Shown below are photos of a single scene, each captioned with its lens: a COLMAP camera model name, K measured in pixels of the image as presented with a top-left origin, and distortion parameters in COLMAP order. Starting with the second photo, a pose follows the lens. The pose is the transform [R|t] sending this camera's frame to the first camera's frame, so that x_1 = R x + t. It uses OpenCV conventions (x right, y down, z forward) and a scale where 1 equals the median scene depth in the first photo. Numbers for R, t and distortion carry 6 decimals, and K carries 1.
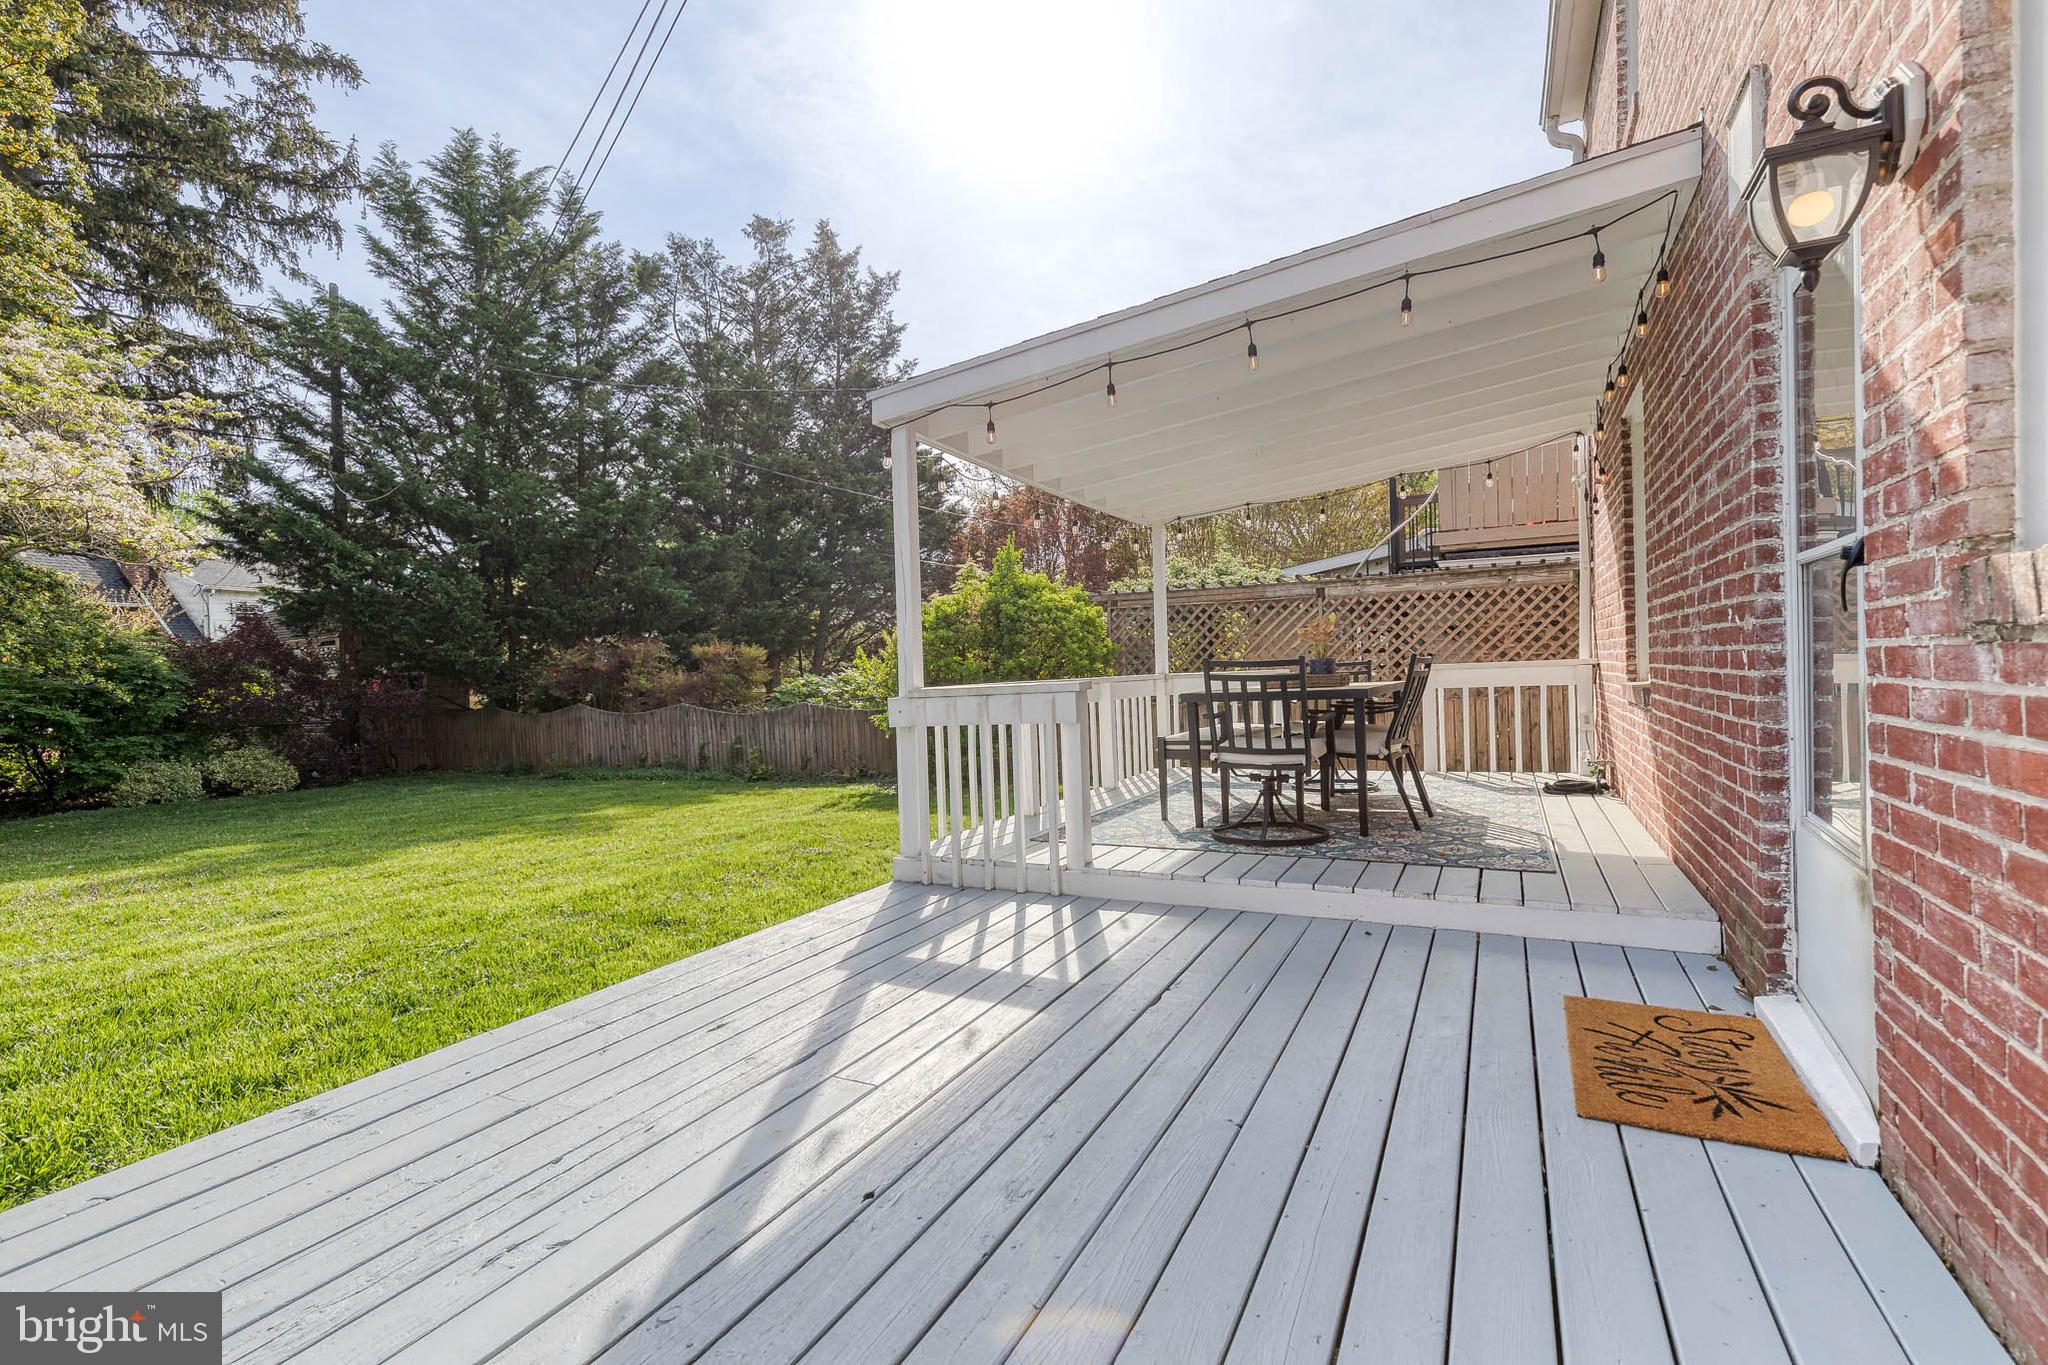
lens RADIAL K [[904.3, 0, 1044.7], [0, 904.3, 682.8], [0, 0, 1]] dist [0.002997, -0.000969]
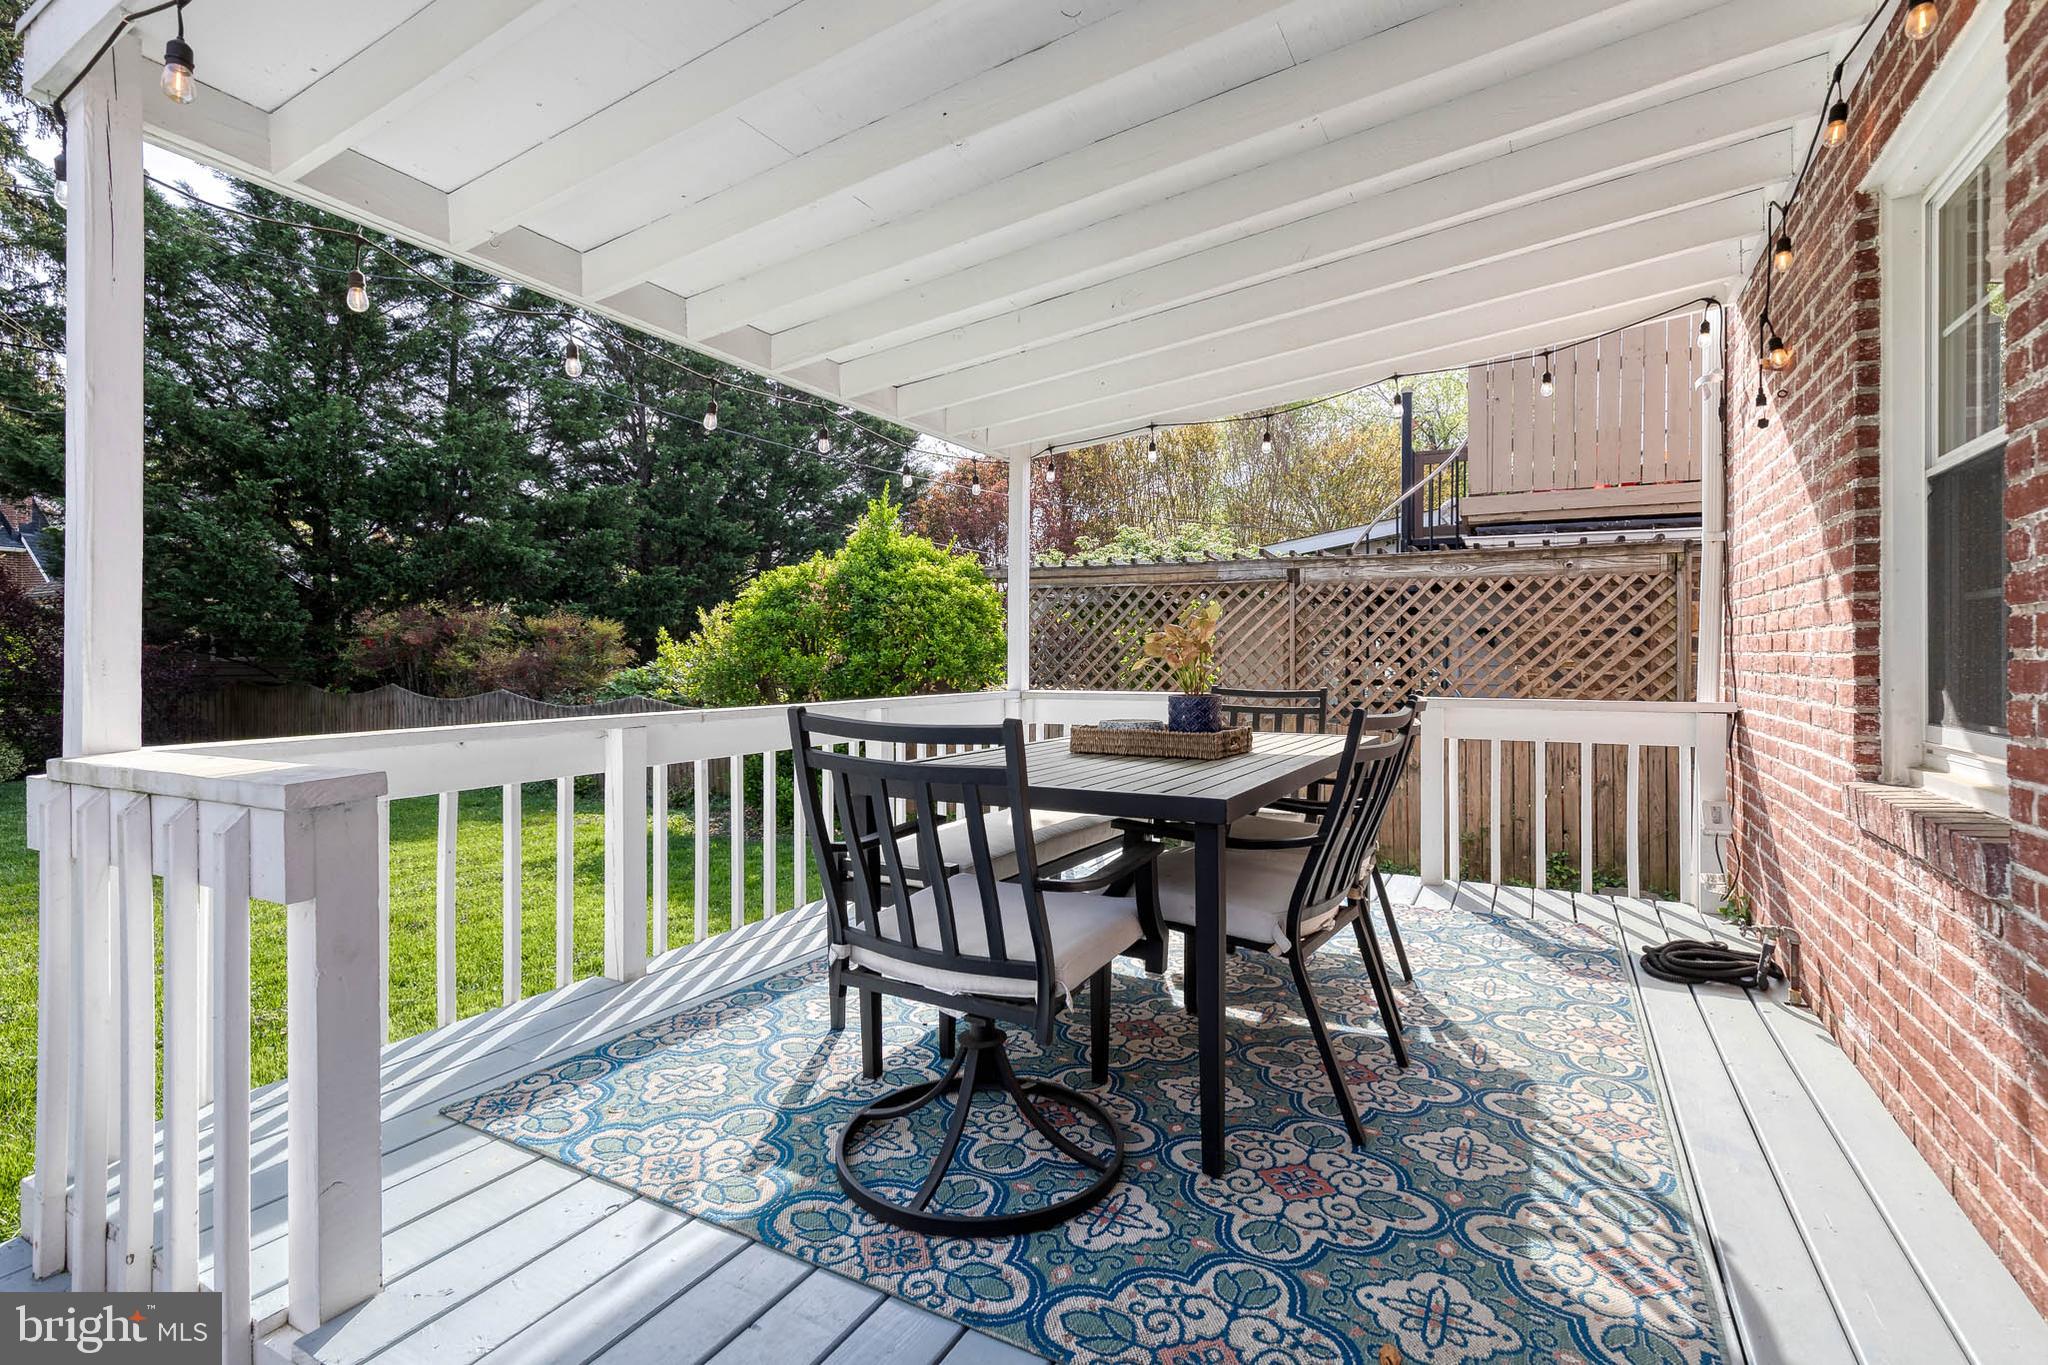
lens RADIAL K [[941.0, 0, 1033.8], [0, 941.0, 645.5], [0, 0, 1]] dist [0.002275, -0.000148]
pose [[0.998858, 0.037331, -0.029818, 0.120612], [-0.038014, 0.999020, -0.022665, -0.020103], [0.028943, 0.023773, 0.999298, 0.251862]]
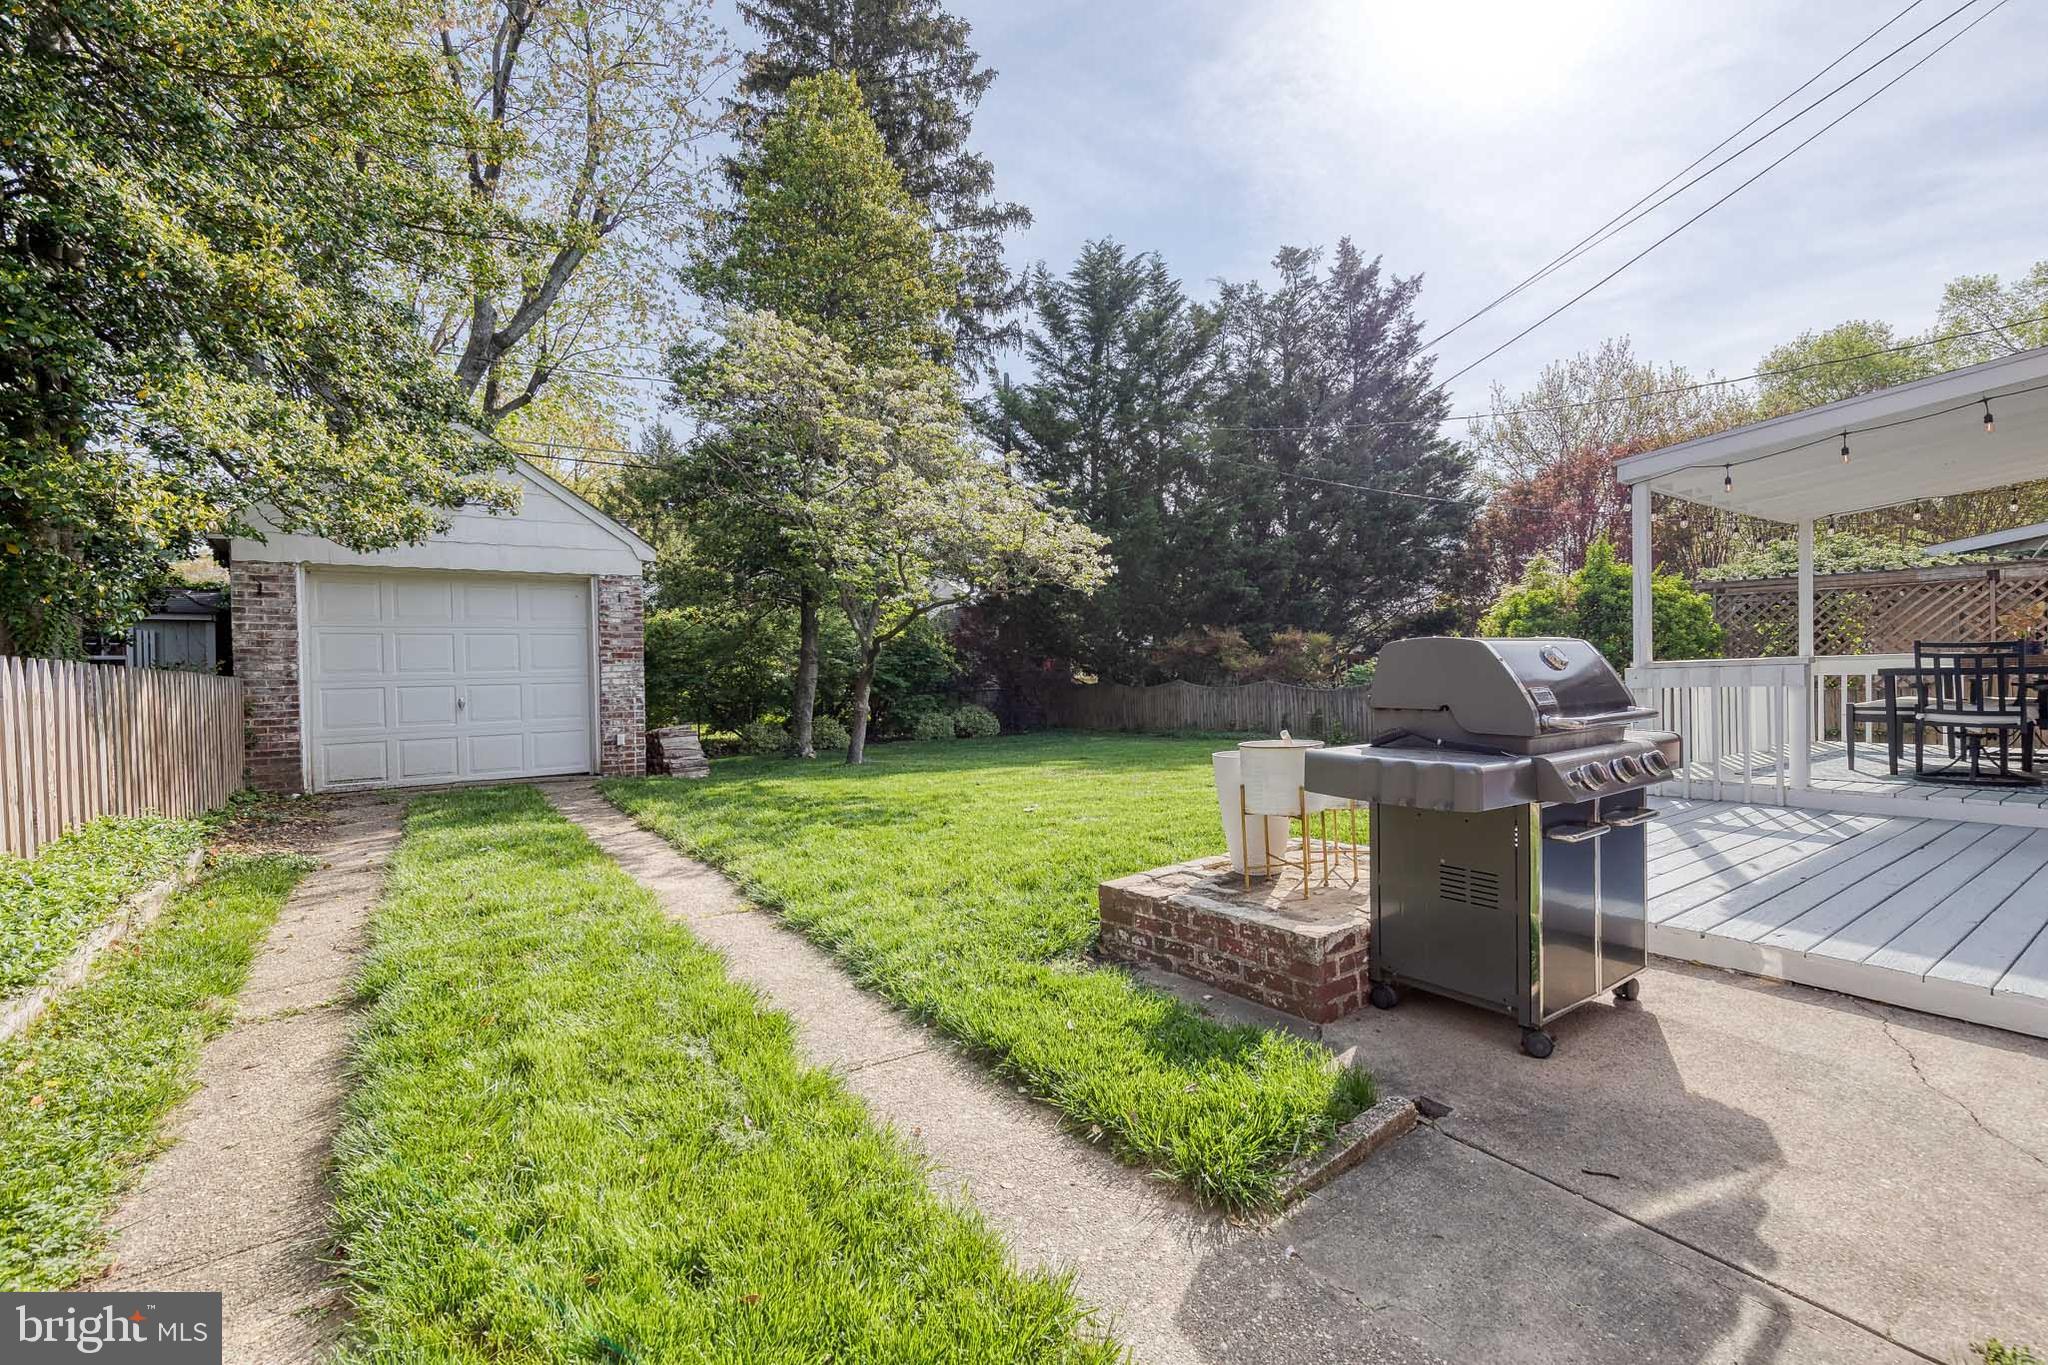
lens RADIAL K [[904.3, 0, 1044.7], [0, 904.3, 682.8], [0, 0, 1]] dist [0.002997, -0.000969]
pose [[0.888866, 0.018619, -0.457790, -0.144839], [-0.011681, 0.999770, 0.017981, 0.010173], [0.458019, -0.010635, 0.888879, -0.315806]]
